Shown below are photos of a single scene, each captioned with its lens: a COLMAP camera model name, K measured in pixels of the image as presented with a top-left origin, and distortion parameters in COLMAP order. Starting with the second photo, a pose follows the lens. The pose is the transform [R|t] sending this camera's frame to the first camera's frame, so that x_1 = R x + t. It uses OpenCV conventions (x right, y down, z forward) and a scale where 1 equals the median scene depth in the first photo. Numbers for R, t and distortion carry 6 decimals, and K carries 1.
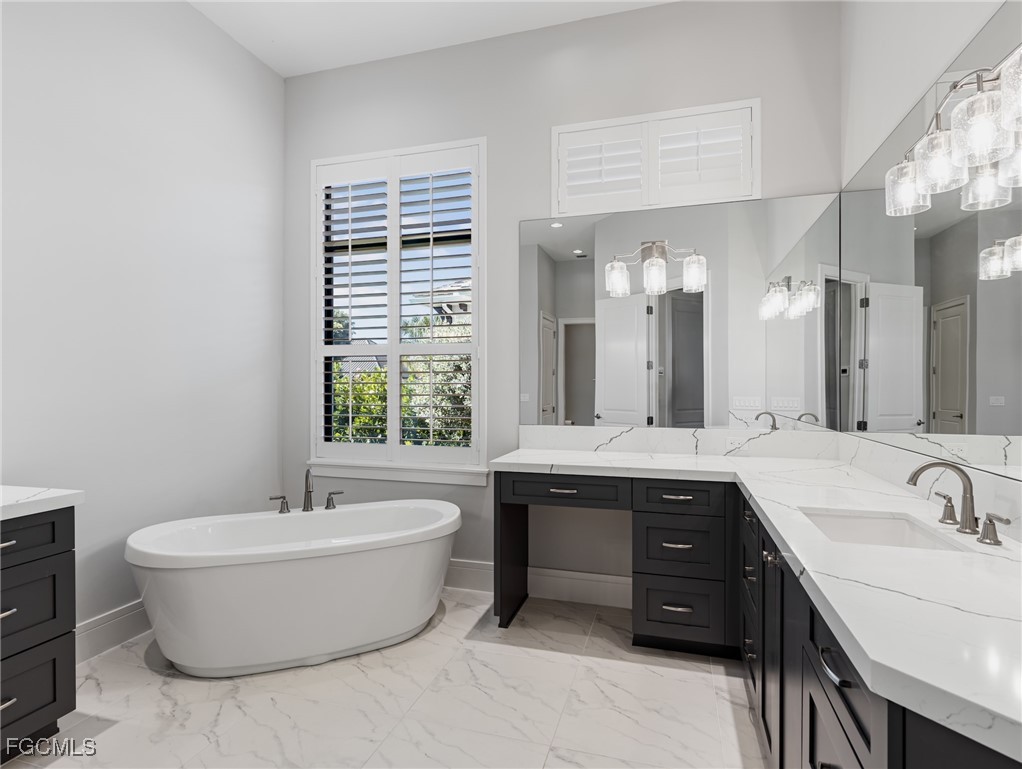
lens RADIAL K [[536.2, 0, 511.0], [0, 536.2, 384.5], [0, 0, 1]] dist [-0.002932, -0.000766]
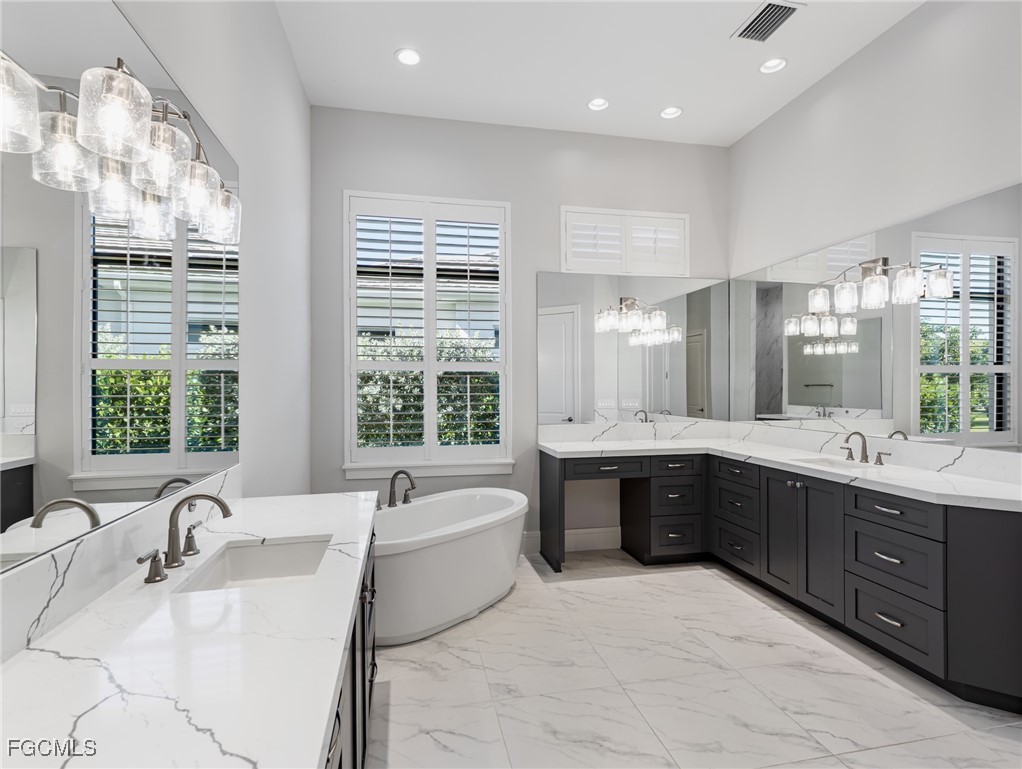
lens RADIAL K [[519.9, 0, 511.4], [0, 519.9, 386.7], [0, 0, 1]] dist [0.003167, 0.000364]
pose [[0.881334, -0.003351, 0.472482, -0.736265], [0.003240, 0.999994, 0.001048, -0.024263], [-0.472482, 0.000607, 0.881340, -0.117406]]
